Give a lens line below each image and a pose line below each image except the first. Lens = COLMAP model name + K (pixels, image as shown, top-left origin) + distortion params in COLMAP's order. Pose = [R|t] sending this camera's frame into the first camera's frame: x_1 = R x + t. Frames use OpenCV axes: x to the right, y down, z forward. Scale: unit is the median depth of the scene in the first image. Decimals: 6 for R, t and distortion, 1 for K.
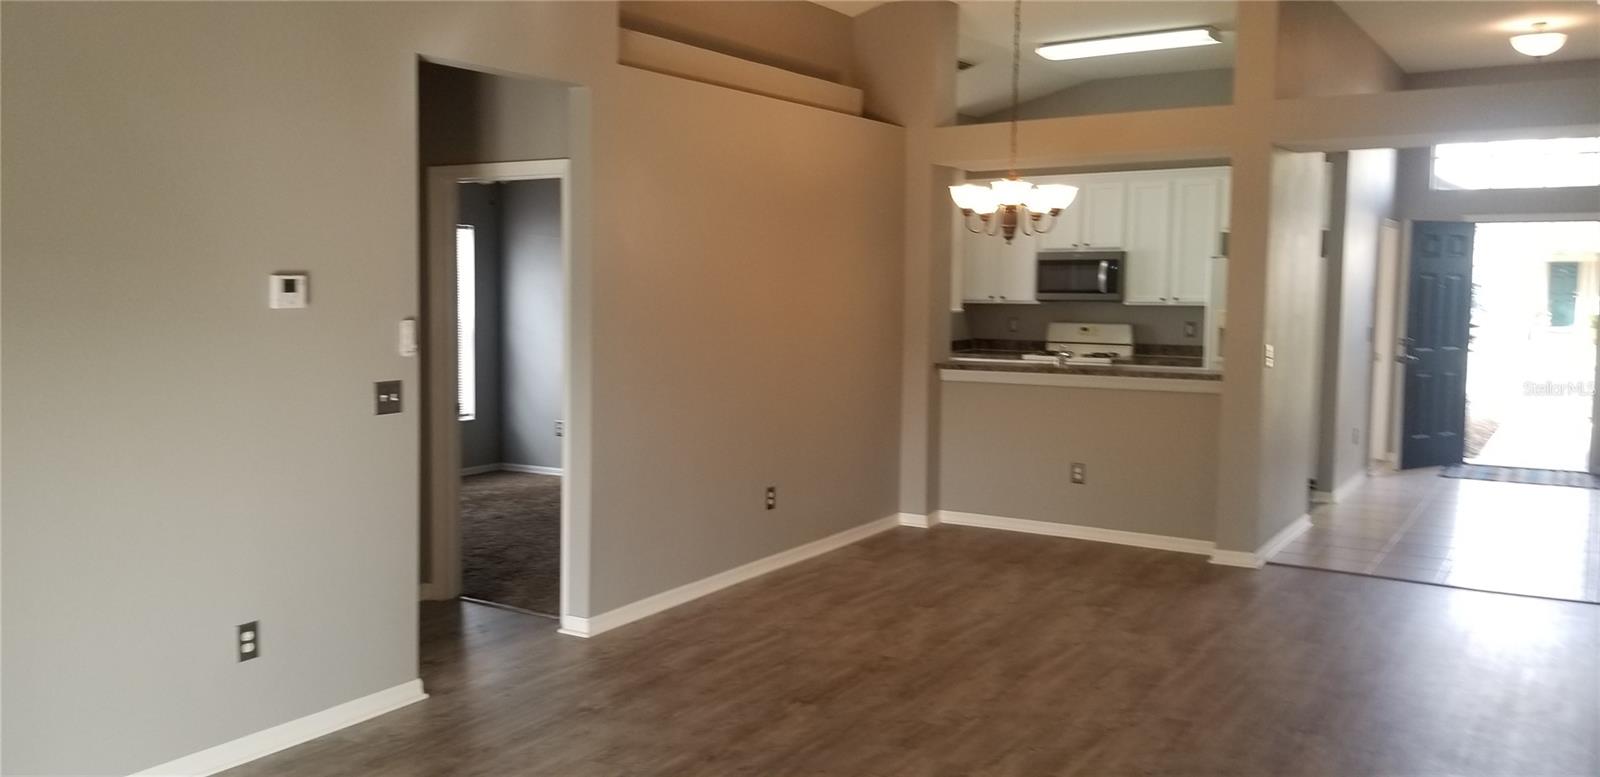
lens RADIAL K [[1260.0, 0, 769.3], [0, 1260.0, 361.0], [0, 0, 1]] dist [0.084196, -0.162155]
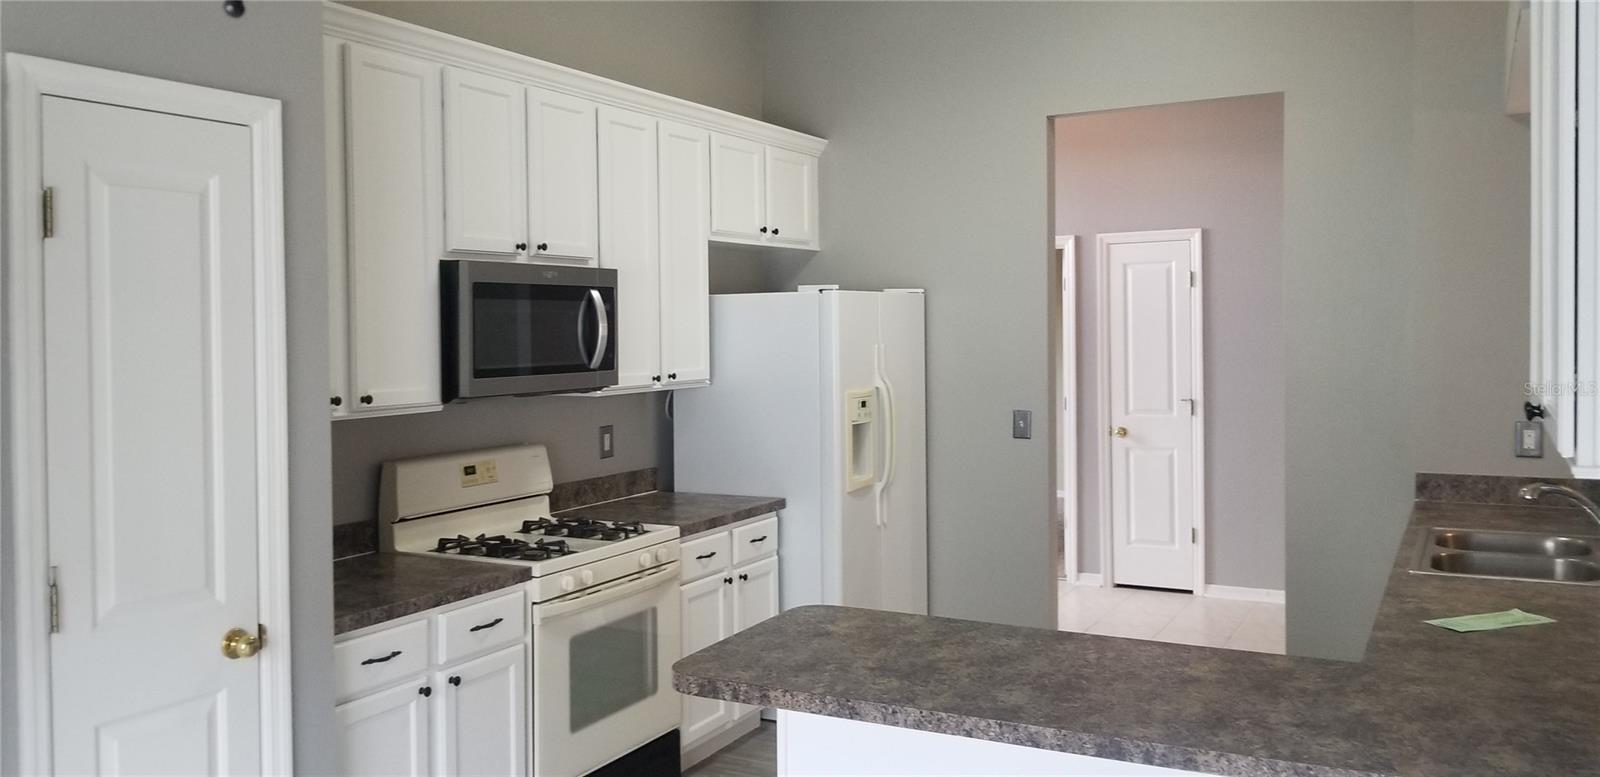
lens RADIAL K [[1260.0, 0, 769.3], [0, 1260.0, 361.0], [0, 0, 1]] dist [0.084196, -0.162155]
pose [[-0.082073, -0.024301, 0.996330, -0.199255], [0.088811, 0.995547, 0.031598, -0.091282], [-0.992661, 0.091079, -0.079549, 1.389690]]
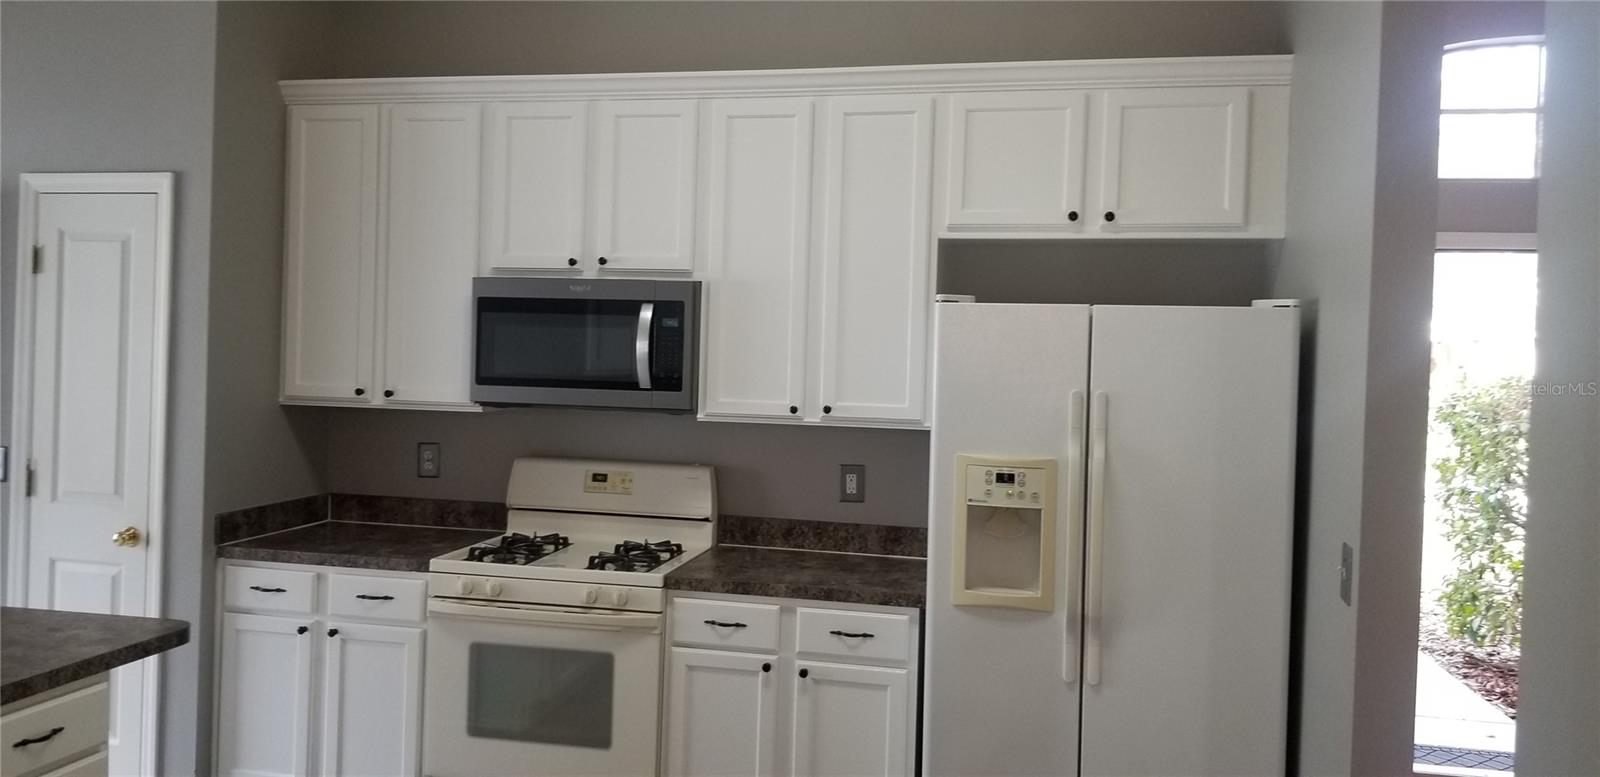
lens RADIAL K [[1260.0, 0, 769.3], [0, 1260.0, 361.0], [0, 0, 1]] dist [0.084196, -0.162155]
pose [[0.937254, 0.020821, 0.348025, 0.238642], [-0.001298, 0.998417, -0.056236, -0.058270], [-0.348645, 0.052256, 0.935797, 0.904365]]
